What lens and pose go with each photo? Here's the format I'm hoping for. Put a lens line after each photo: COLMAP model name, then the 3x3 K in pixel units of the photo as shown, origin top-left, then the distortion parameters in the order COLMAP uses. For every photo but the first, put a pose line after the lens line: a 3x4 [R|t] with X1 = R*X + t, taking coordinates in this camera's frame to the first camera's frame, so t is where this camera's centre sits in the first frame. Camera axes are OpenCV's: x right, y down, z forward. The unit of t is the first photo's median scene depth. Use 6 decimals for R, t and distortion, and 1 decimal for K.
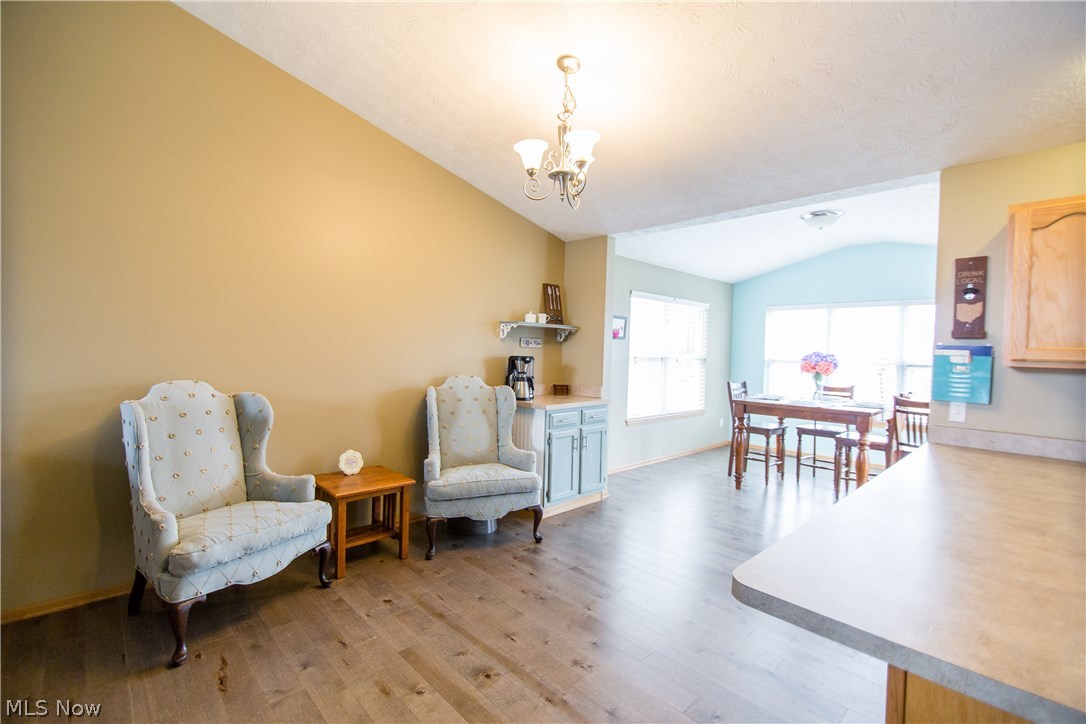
lens RADIAL K [[484.3, 0, 543.0], [0, 484.3, 362.0], [0, 0, 1]] dist [-0.008560, -0.000067]
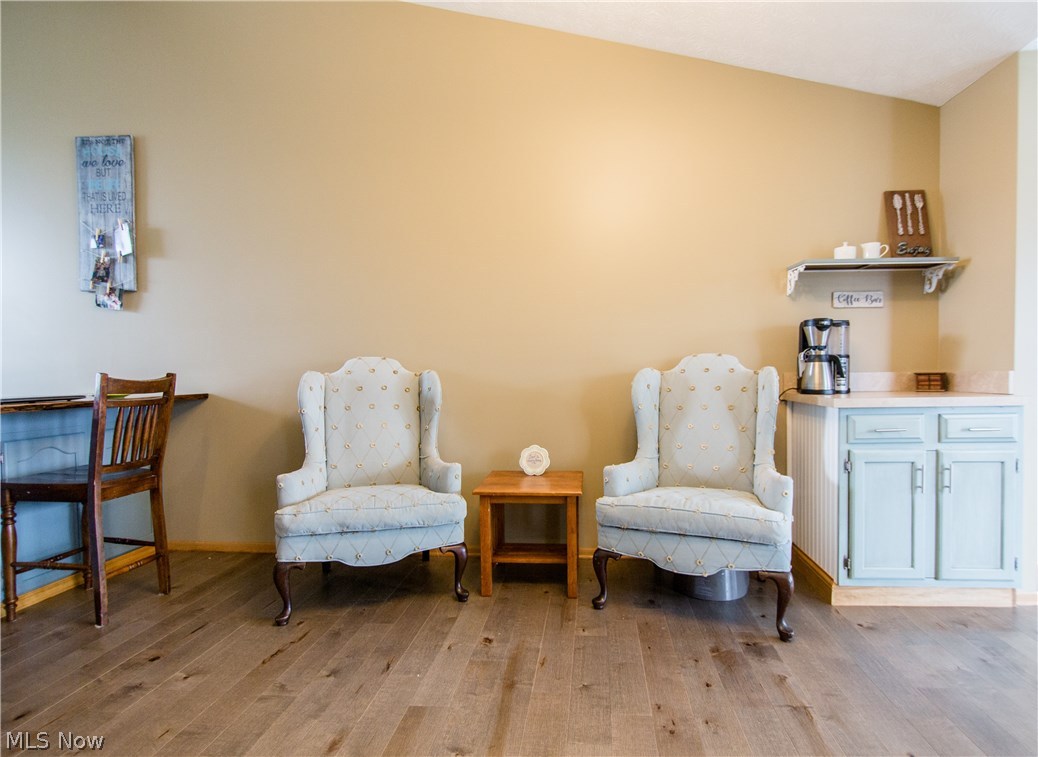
lens RADIAL K [[547.9, 0, 549.3], [0, 547.9, 383.8], [0, 0, 1]] dist [-0.007380, -0.000503]
pose [[0.668674, -0.013502, -0.743433, 0.257426], [0.009247, 0.999909, -0.009843, 0.077676], [0.743498, -0.000293, 0.668738, 0.354726]]
